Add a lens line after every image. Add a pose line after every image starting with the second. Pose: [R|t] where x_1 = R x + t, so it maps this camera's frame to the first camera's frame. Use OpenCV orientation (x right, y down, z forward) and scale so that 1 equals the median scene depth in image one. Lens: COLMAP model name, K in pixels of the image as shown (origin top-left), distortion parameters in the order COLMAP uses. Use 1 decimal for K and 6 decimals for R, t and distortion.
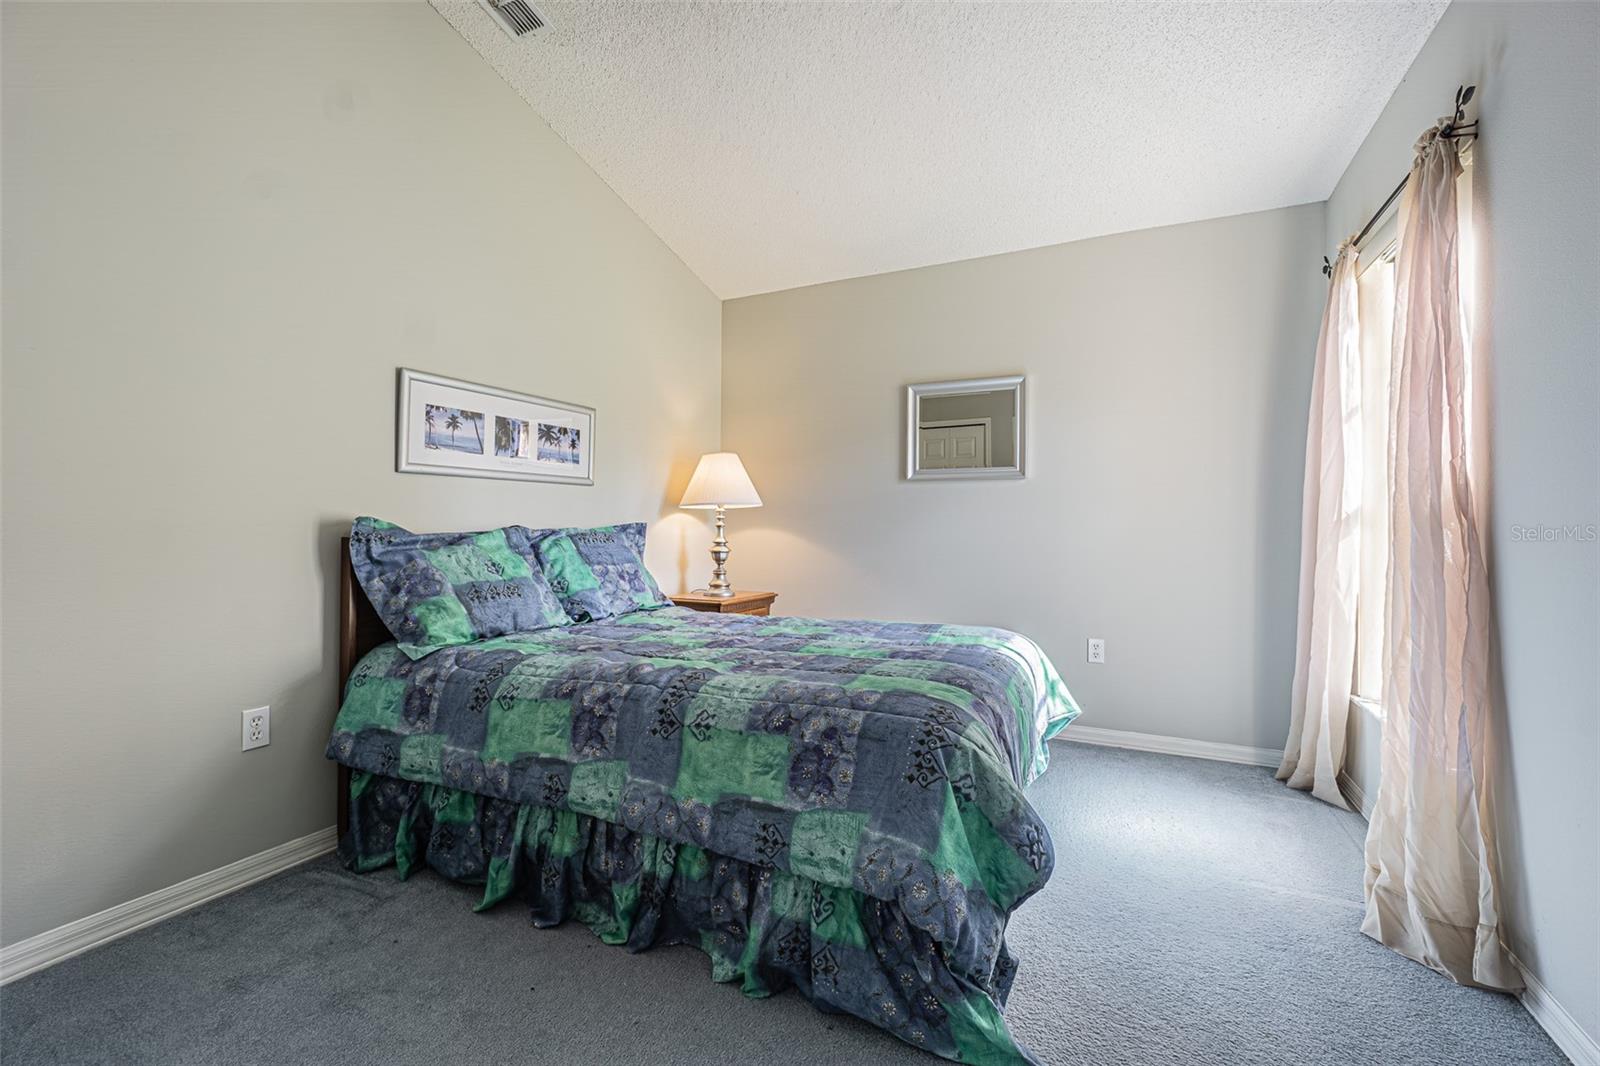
lens RADIAL K [[701.3, 0, 800.0], [0, 701.3, 533.0], [0, 0, 1]] dist [-0.000702, -0.000194]
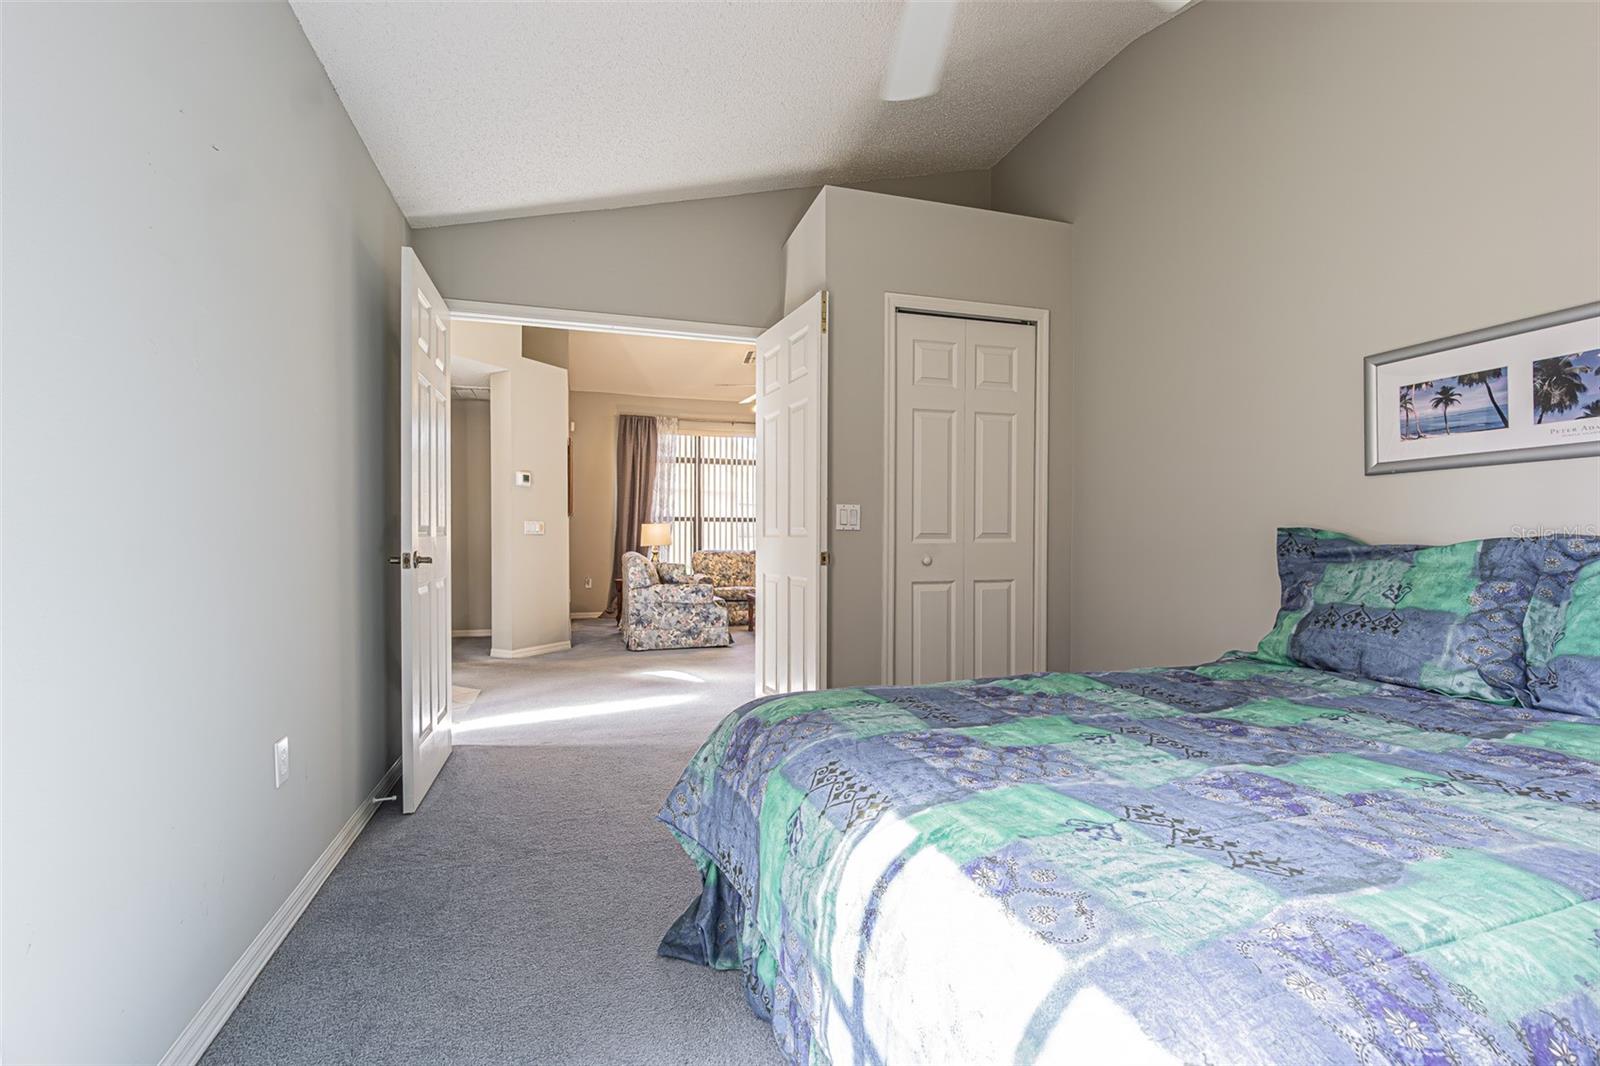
lens RADIAL K [[701.3, 0, 800.0], [0, 701.3, 533.0], [0, 0, 1]] dist [-0.000702, -0.000194]
pose [[-0.711029, -0.012408, -0.703053, 0.525586], [-0.006495, 0.999918, -0.011078, 0.000362], [0.703132, -0.003311, -0.711051, 1.057979]]
